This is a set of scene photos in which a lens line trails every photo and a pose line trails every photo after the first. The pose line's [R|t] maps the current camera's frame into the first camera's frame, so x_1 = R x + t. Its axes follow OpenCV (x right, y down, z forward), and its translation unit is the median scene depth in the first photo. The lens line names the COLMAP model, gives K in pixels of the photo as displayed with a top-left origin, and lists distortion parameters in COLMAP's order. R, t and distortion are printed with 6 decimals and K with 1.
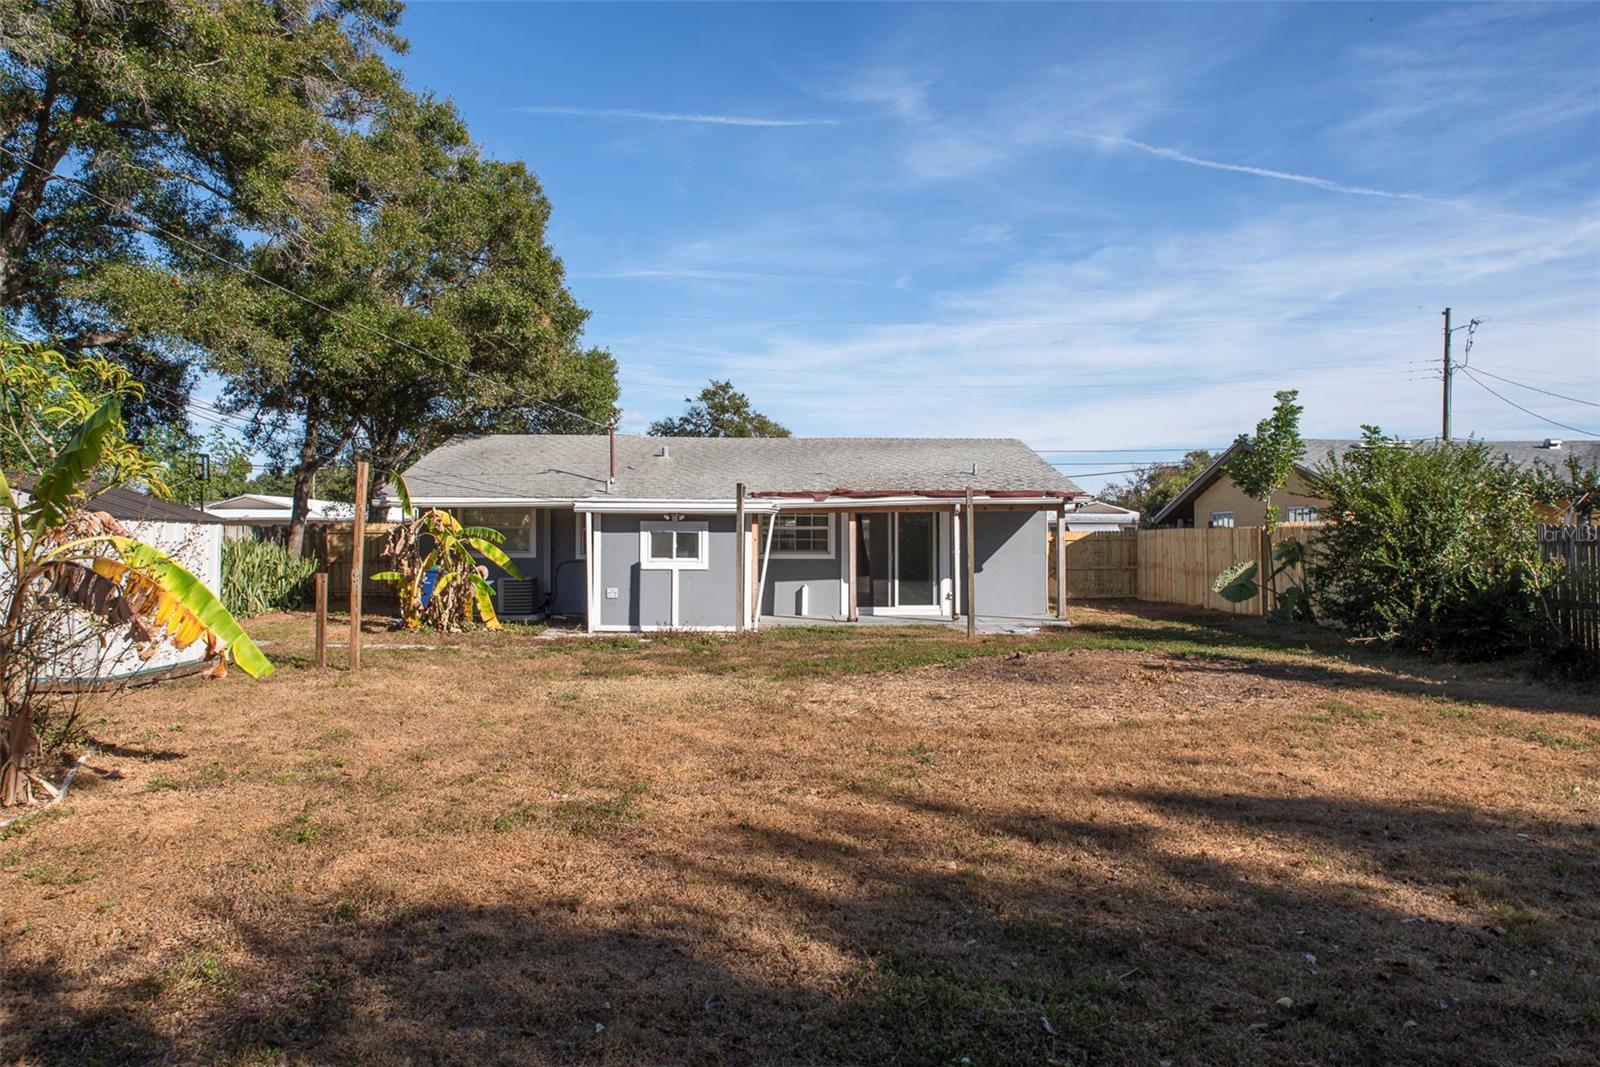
lens RADIAL K [[1117.4, 0, 804.3], [0, 1117.4, 507.8], [0, 0, 1]] dist [-0.071720, 0.074848]
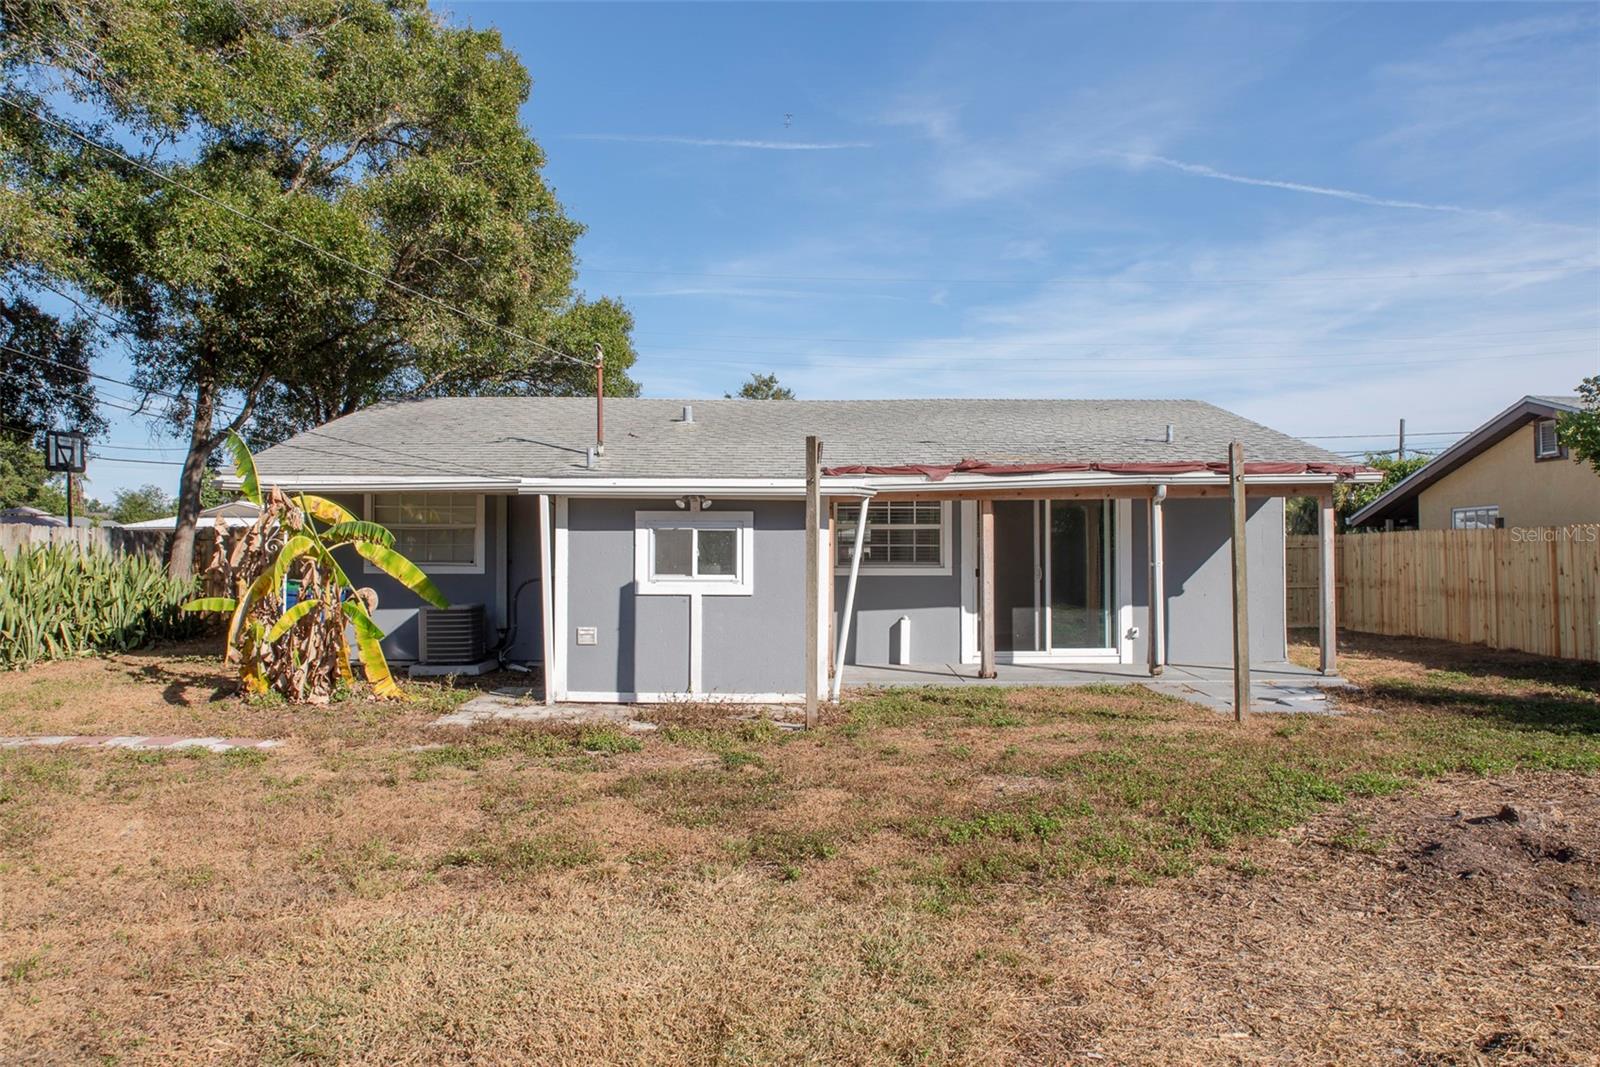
lens RADIAL K [[1117.4, 0, 804.3], [0, 1117.4, 507.8], [0, 0, 1]] dist [-0.071720, 0.074848]
pose [[0.999327, -0.002162, -0.036629, -0.034883], [0.001730, 0.999929, -0.011809, 0.015655], [0.036652, 0.011738, 0.999259, 0.384460]]
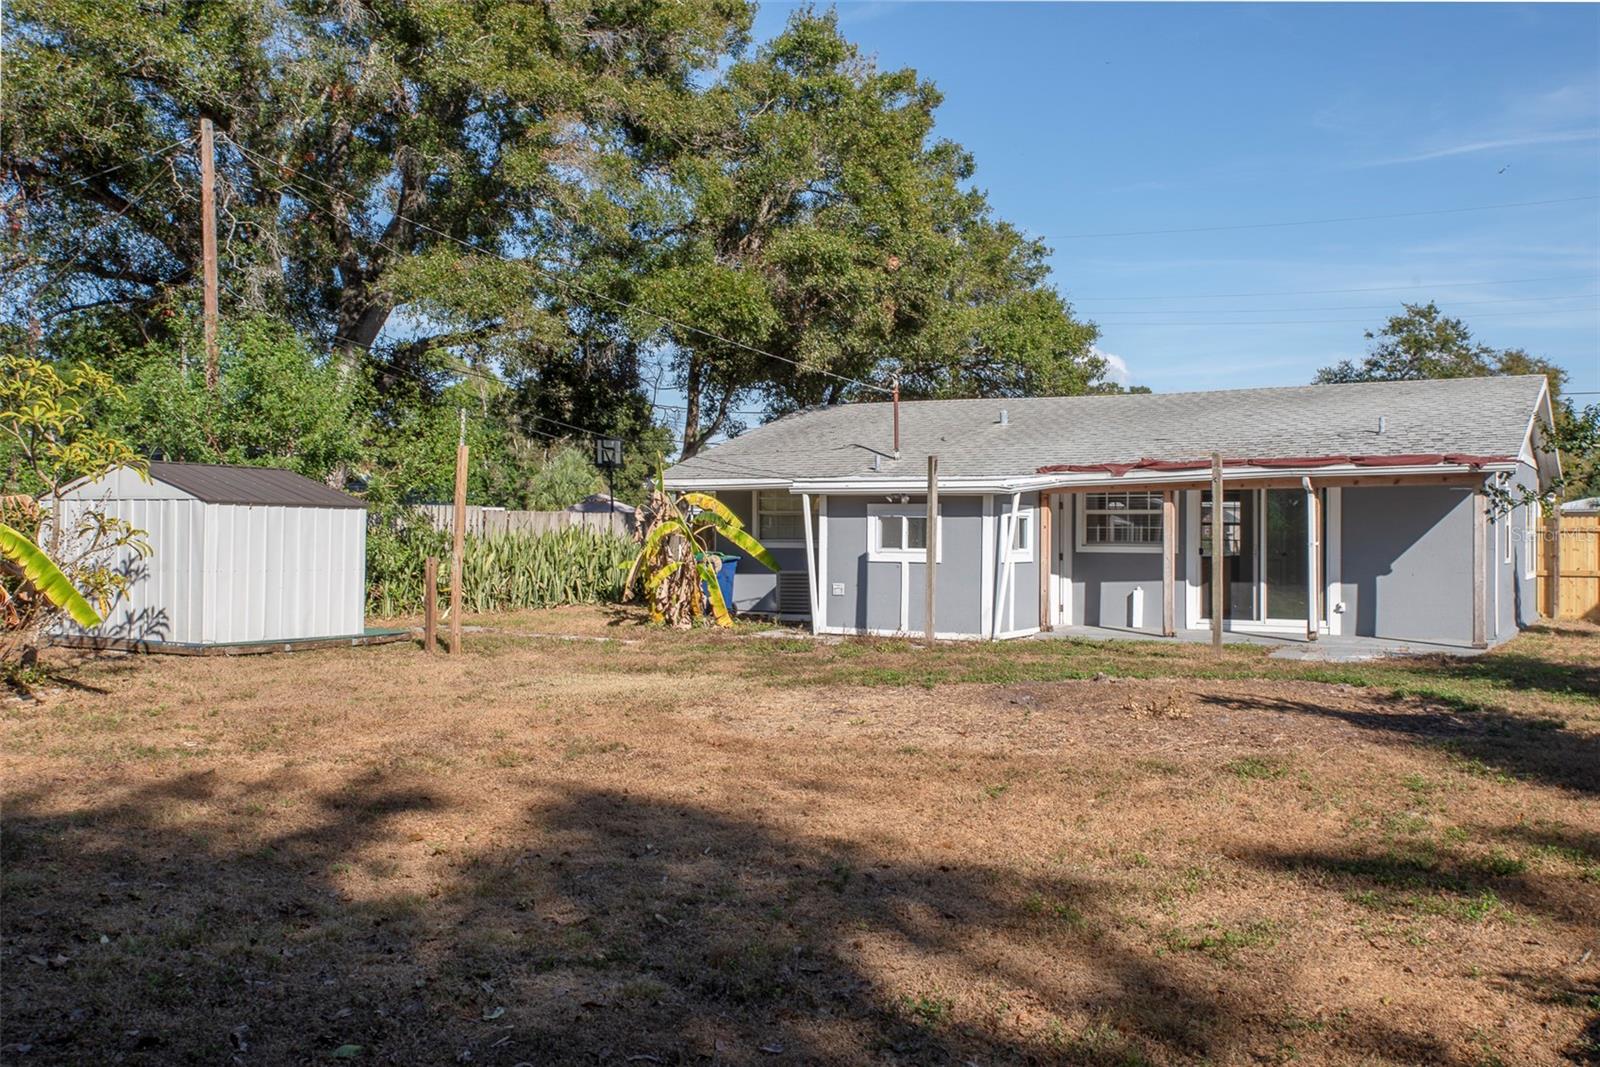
lens RADIAL K [[1490.9, 0, 795.1], [0, 1490.9, 487.9], [0, 0, 1]] dist [-0.011535, -0.009285]
pose [[0.839426, -0.013139, -0.543314, 0.374894], [0.012242, 0.999911, -0.005268, 0.004531], [0.543335, -0.002229, 0.839513, 0.027492]]
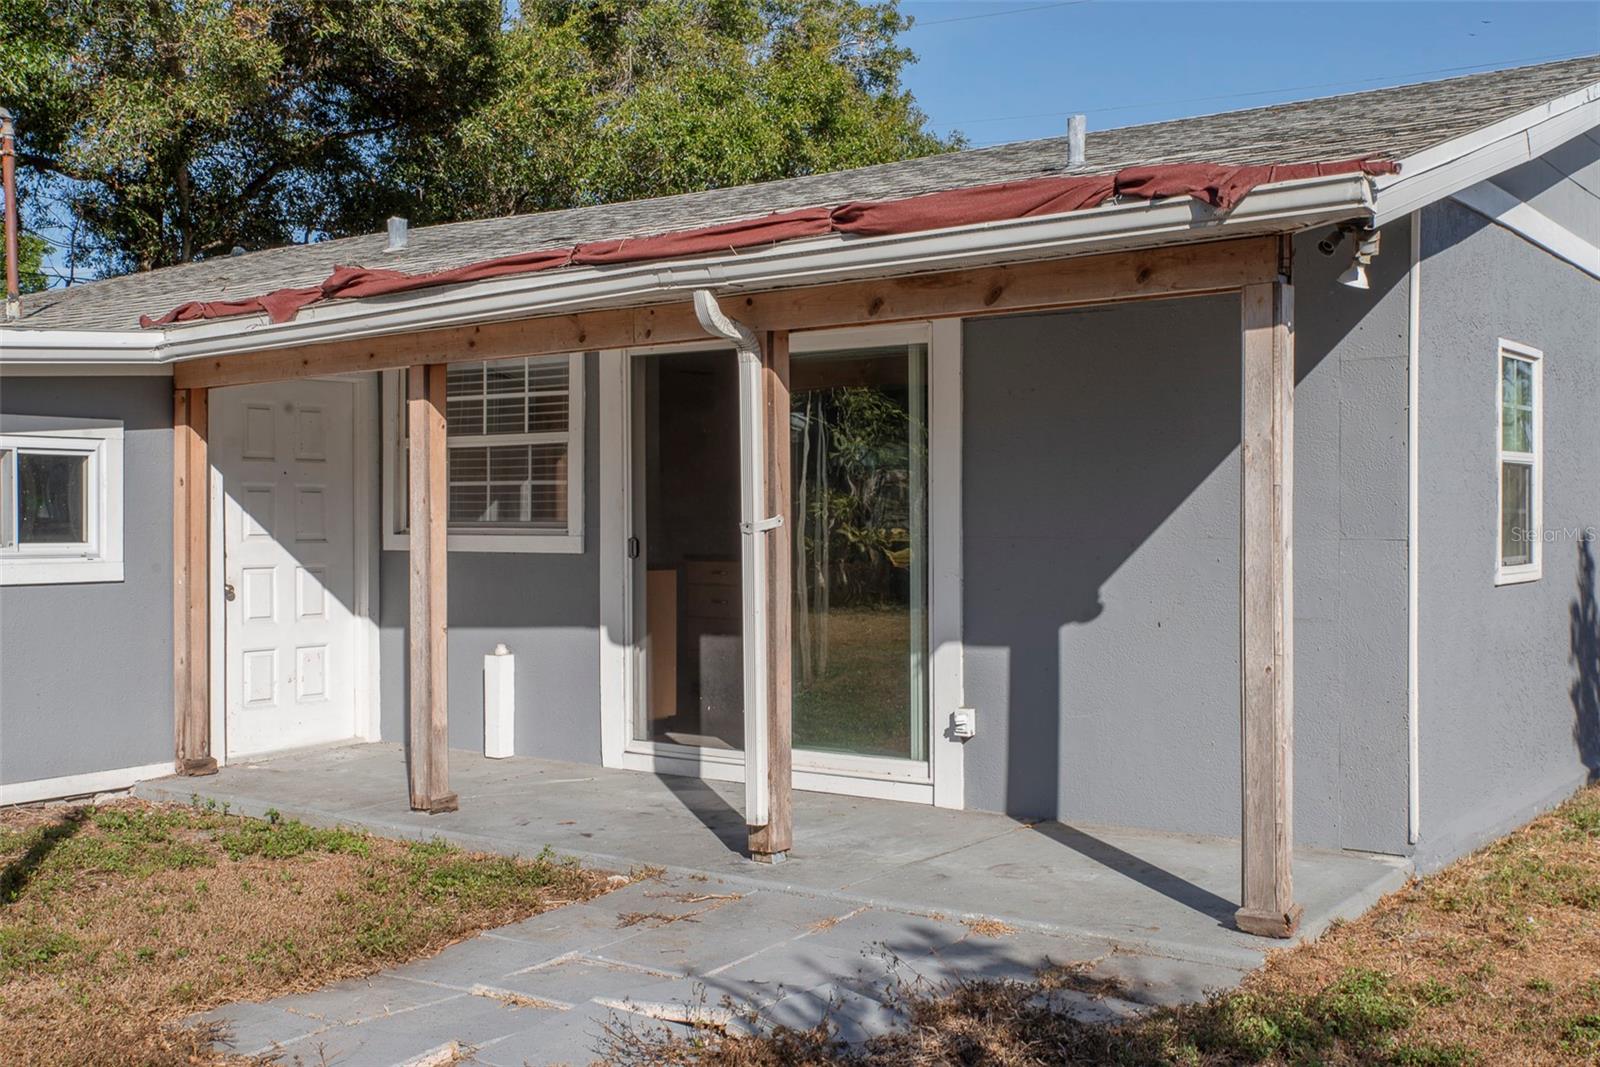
lens RADIAL K [[1732.3, 0, 795.5], [0, 1732.3, 531.0], [0, 0, 1]] dist [-0.000527, 0.002249]
pose [[0.789139, 0.003420, -0.614206, 0.338181], [0.020000, 0.999311, 0.031261, 0.030425], [0.613889, -0.036954, 0.788527, 0.750537]]
